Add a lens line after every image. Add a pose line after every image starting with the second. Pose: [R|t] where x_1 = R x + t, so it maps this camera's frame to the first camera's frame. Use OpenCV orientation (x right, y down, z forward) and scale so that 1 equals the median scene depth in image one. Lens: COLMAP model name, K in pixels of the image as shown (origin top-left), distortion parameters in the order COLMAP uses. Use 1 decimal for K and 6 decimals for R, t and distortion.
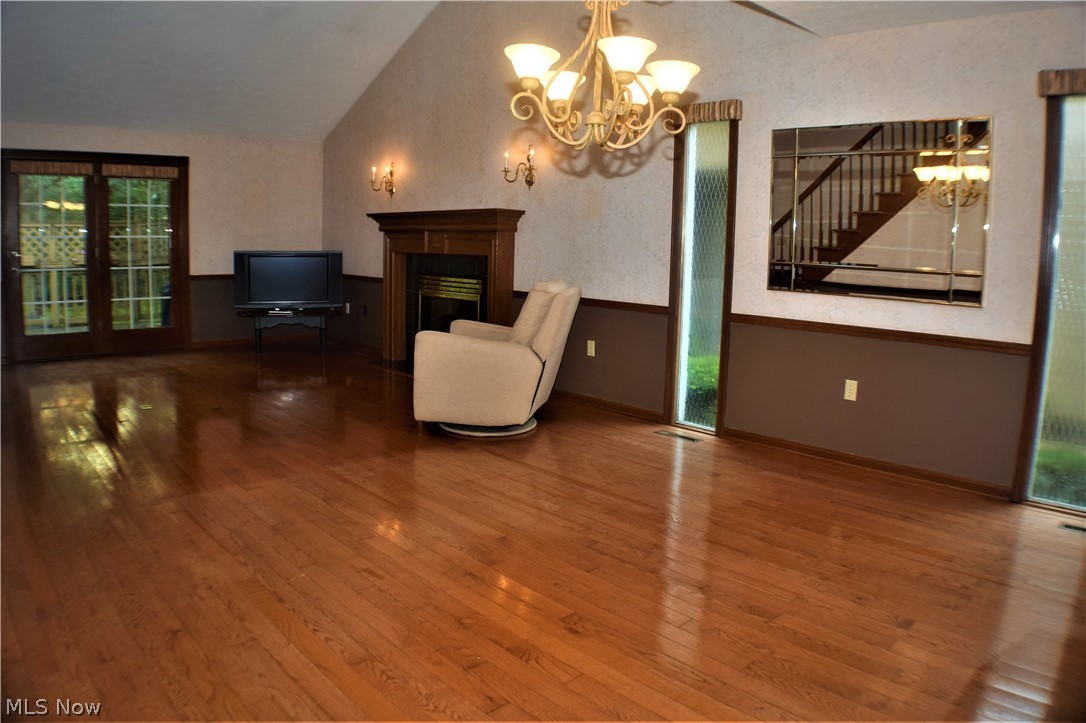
lens RADIAL K [[741.0, 0, 549.0], [0, 741.0, 360.0], [0, 0, 1]] dist [-0.171907, -0.001095]
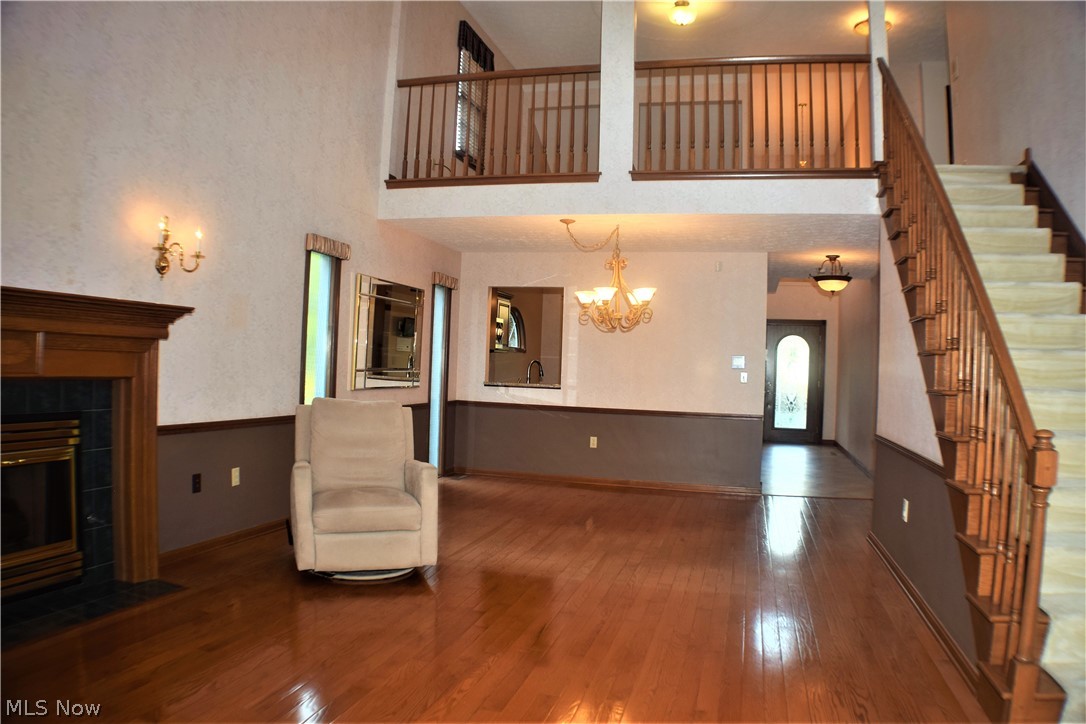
lens RADIAL K [[741.0, 0, 549.0], [0, 741.0, 360.5], [0, 0, 1]] dist [-0.171907, -0.001095]
pose [[-0.516408, -0.047251, 0.855038, -0.846587], [0.069520, 0.992868, 0.096855, -0.207674], [-0.853516, 0.109459, -0.509440, 1.105369]]
